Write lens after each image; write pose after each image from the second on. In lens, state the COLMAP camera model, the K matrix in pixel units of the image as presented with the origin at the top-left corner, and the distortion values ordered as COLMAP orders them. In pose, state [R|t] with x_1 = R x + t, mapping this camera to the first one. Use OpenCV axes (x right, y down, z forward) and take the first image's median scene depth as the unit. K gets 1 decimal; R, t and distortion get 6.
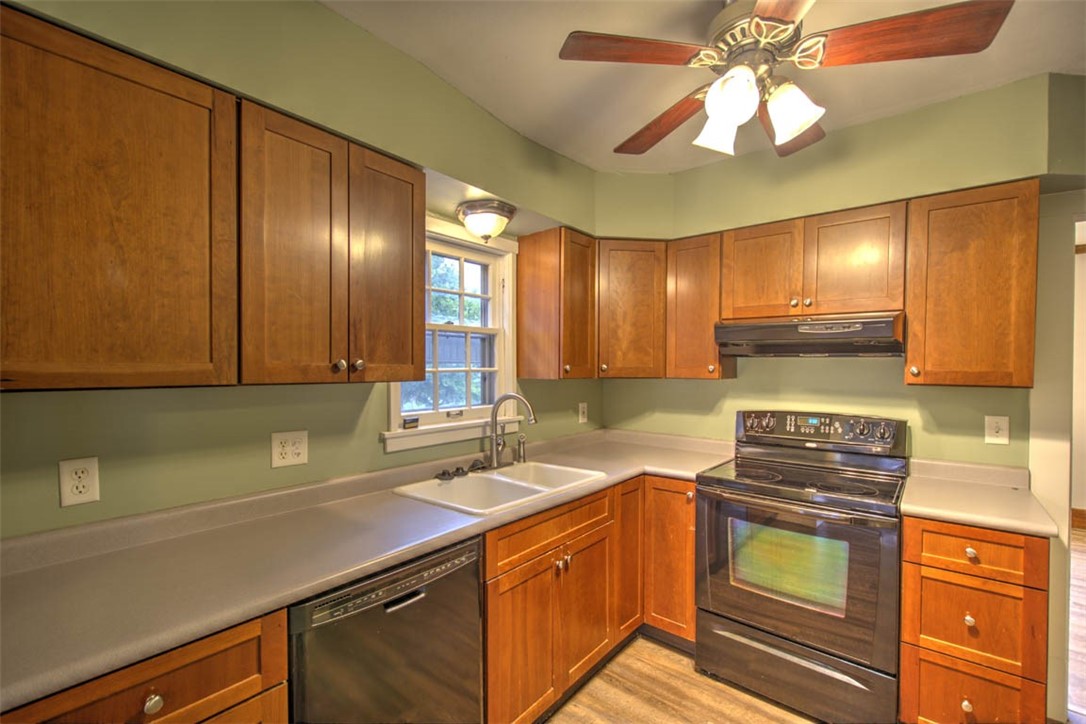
lens RADIAL K [[464.3, 0, 542.0], [0, 464.3, 374.7], [0, 0, 1]] dist [-0.001886, -0.000107]
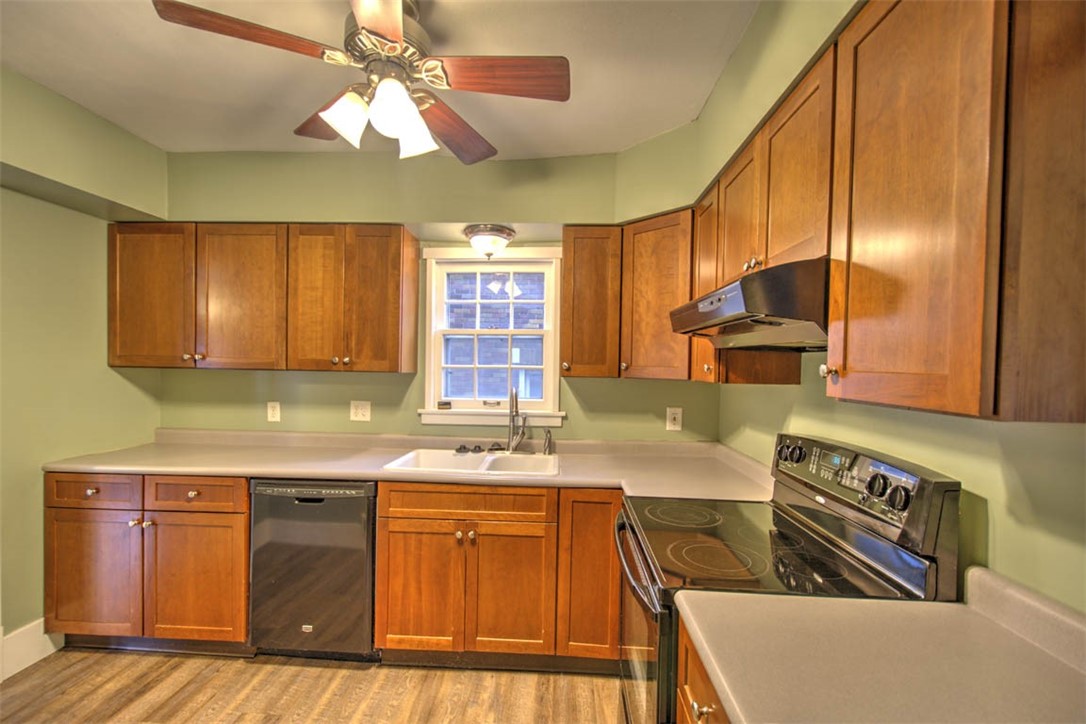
lens RADIAL K [[464.3, 0, 542.0], [0, 464.3, 374.7], [0, 0, 1]] dist [-0.001886, -0.000107]
pose [[0.602763, 0.021601, -0.797628, 1.012302], [-0.028581, 0.999577, 0.005472, 0.000759], [0.797408, 0.019499, 0.603125, 0.436956]]
